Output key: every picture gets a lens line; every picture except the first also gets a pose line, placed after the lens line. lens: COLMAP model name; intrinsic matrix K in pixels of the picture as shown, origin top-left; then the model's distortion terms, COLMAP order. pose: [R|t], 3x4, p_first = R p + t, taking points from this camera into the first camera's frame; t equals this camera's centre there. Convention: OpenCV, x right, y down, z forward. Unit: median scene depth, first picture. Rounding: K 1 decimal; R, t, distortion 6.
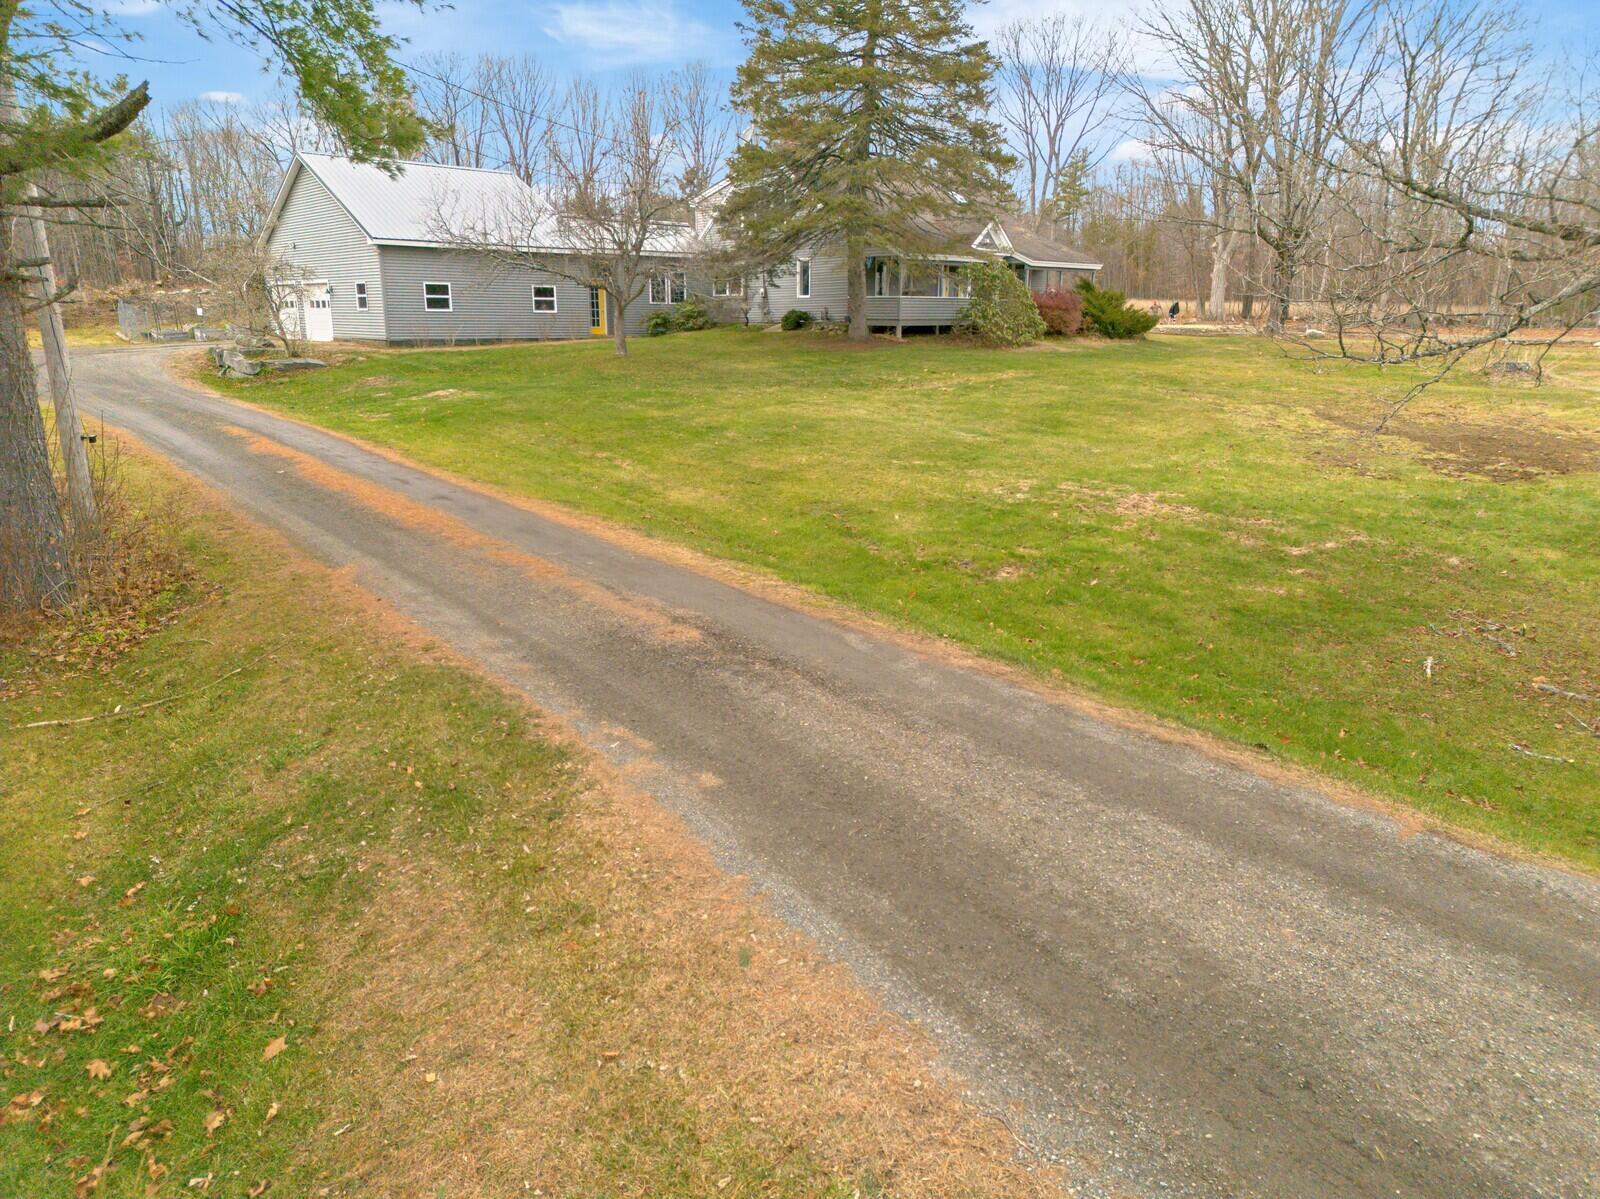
lens RADIAL K [[1115.9, 0, 802.2], [0, 1115.9, 597.6], [0, 0, 1]] dist [0.081809, -0.079224]
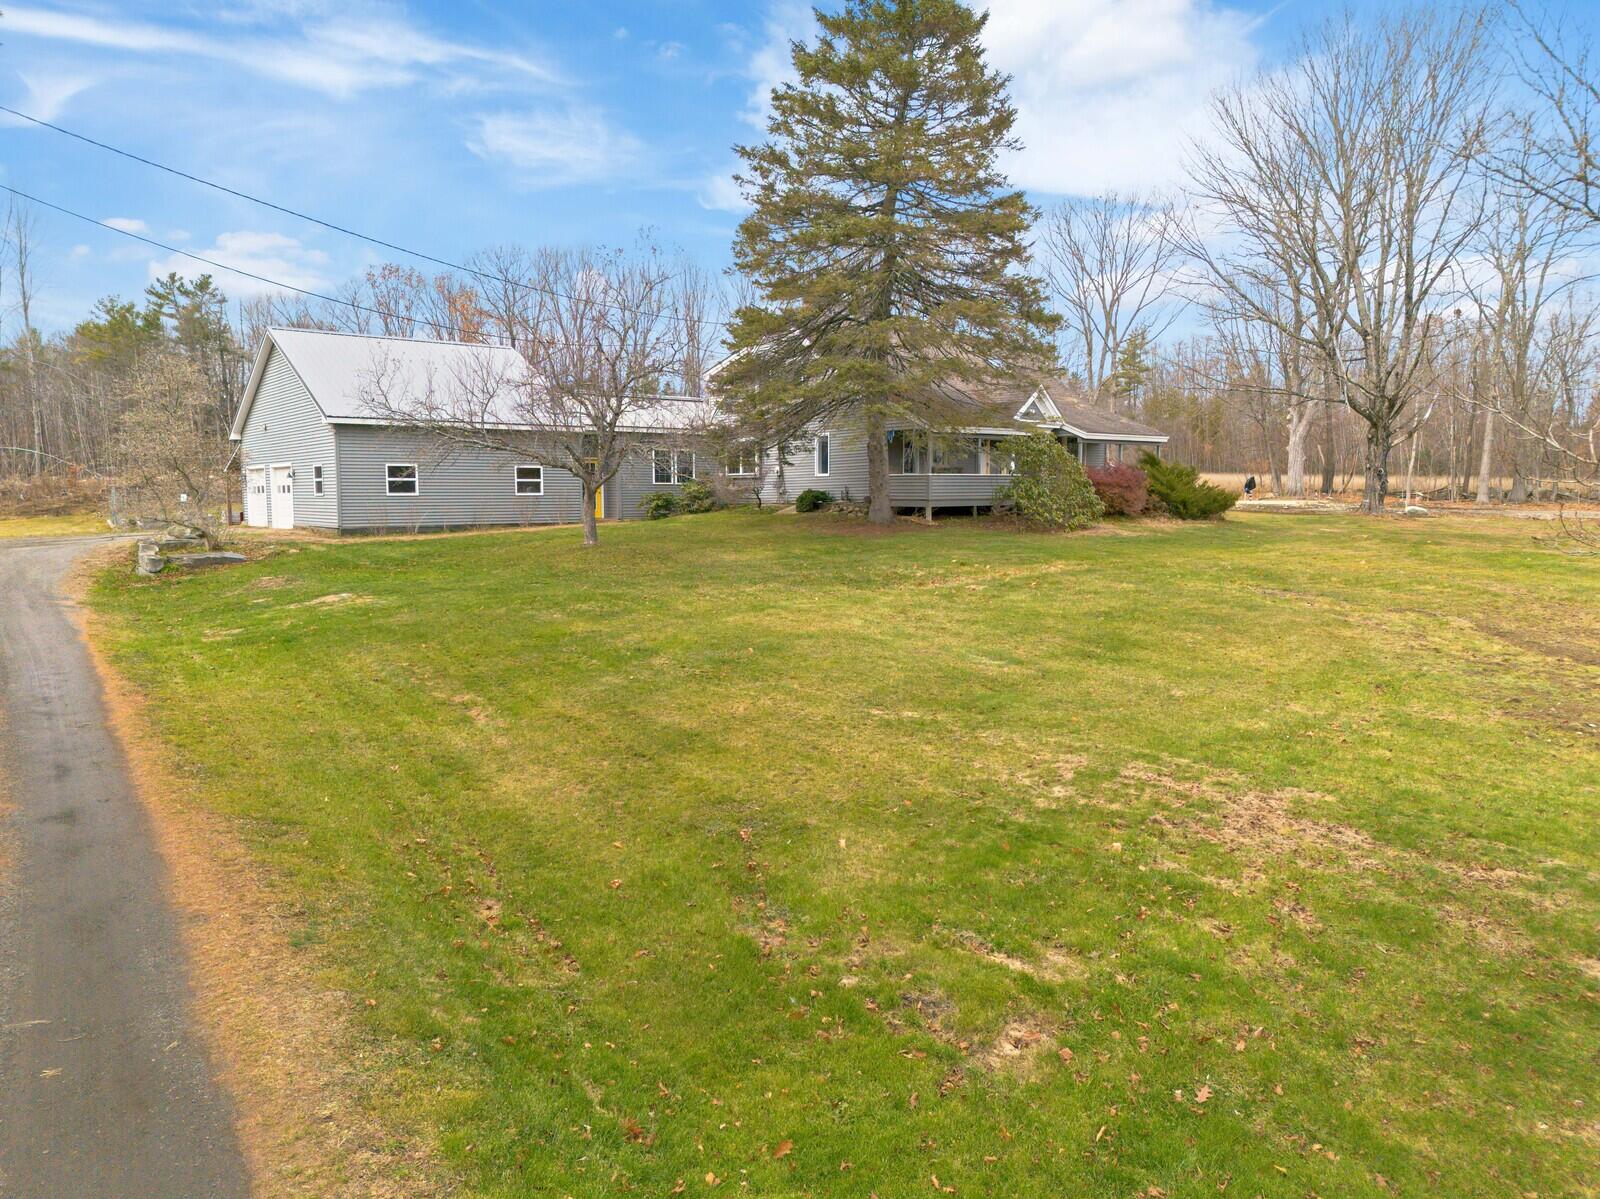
lens RADIAL K [[1130.2, 0, 803.6], [0, 1130.2, 599.2], [0, 0, 1]] dist [0.078752, -0.073970]
pose [[0.998437, -0.002460, -0.055826, 0.040342], [-0.005943, 0.988690, -0.149856, -0.045030], [0.055563, 0.149954, 0.987130, 0.161704]]
